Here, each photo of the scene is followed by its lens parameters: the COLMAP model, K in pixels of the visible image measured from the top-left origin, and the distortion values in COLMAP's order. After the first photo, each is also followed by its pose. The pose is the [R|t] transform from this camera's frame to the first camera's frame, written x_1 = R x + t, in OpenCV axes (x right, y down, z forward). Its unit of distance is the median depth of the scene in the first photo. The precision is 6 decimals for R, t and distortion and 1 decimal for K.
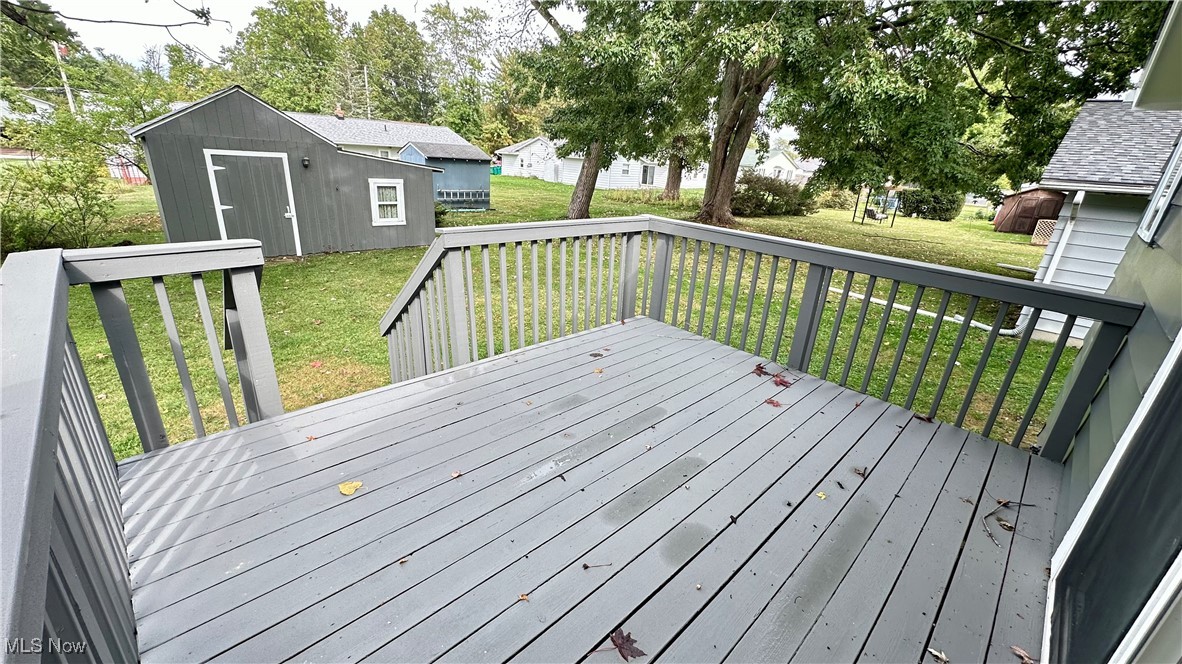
lens RADIAL K [[465.7, 0, 588.3], [0, 465.7, 336.4], [0, 0, 1]] dist [-0.001288, 0.000282]
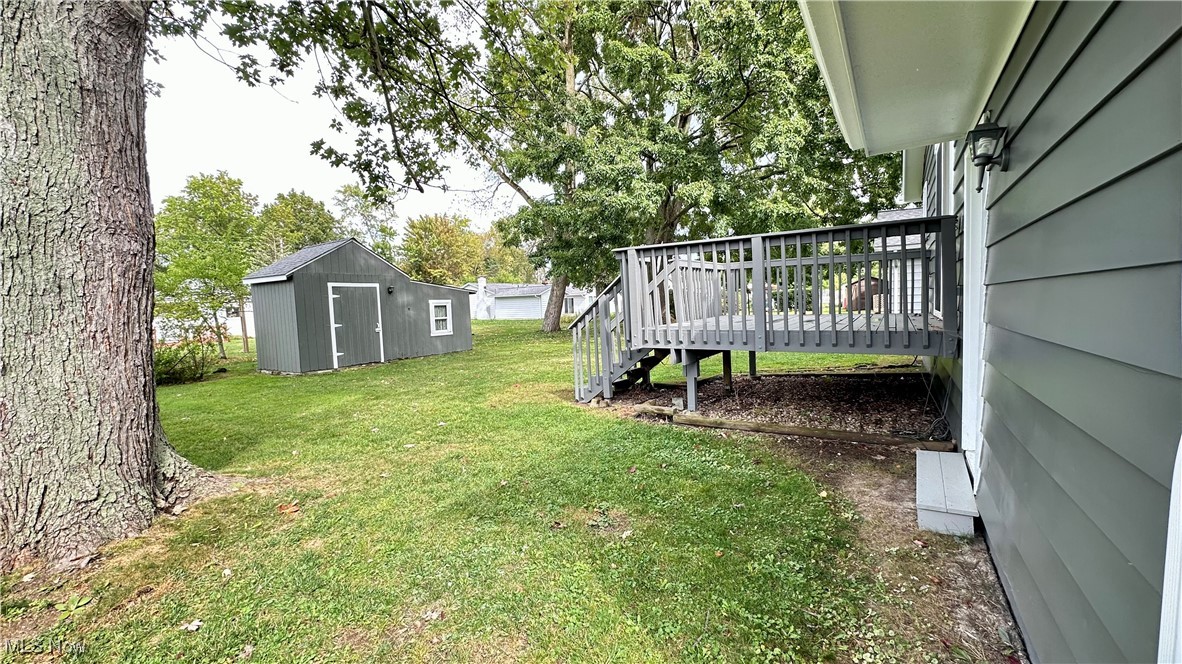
lens RADIAL K [[465.7, 0, 591.6], [0, 465.7, 328.1], [0, 0, 1]] dist [-0.001288, 0.000282]
pose [[0.969603, -0.112406, 0.217337, -0.260429], [0.172864, 0.943319, -0.283316, 0.137373], [-0.173171, 0.312273, 0.934075, -0.196638]]
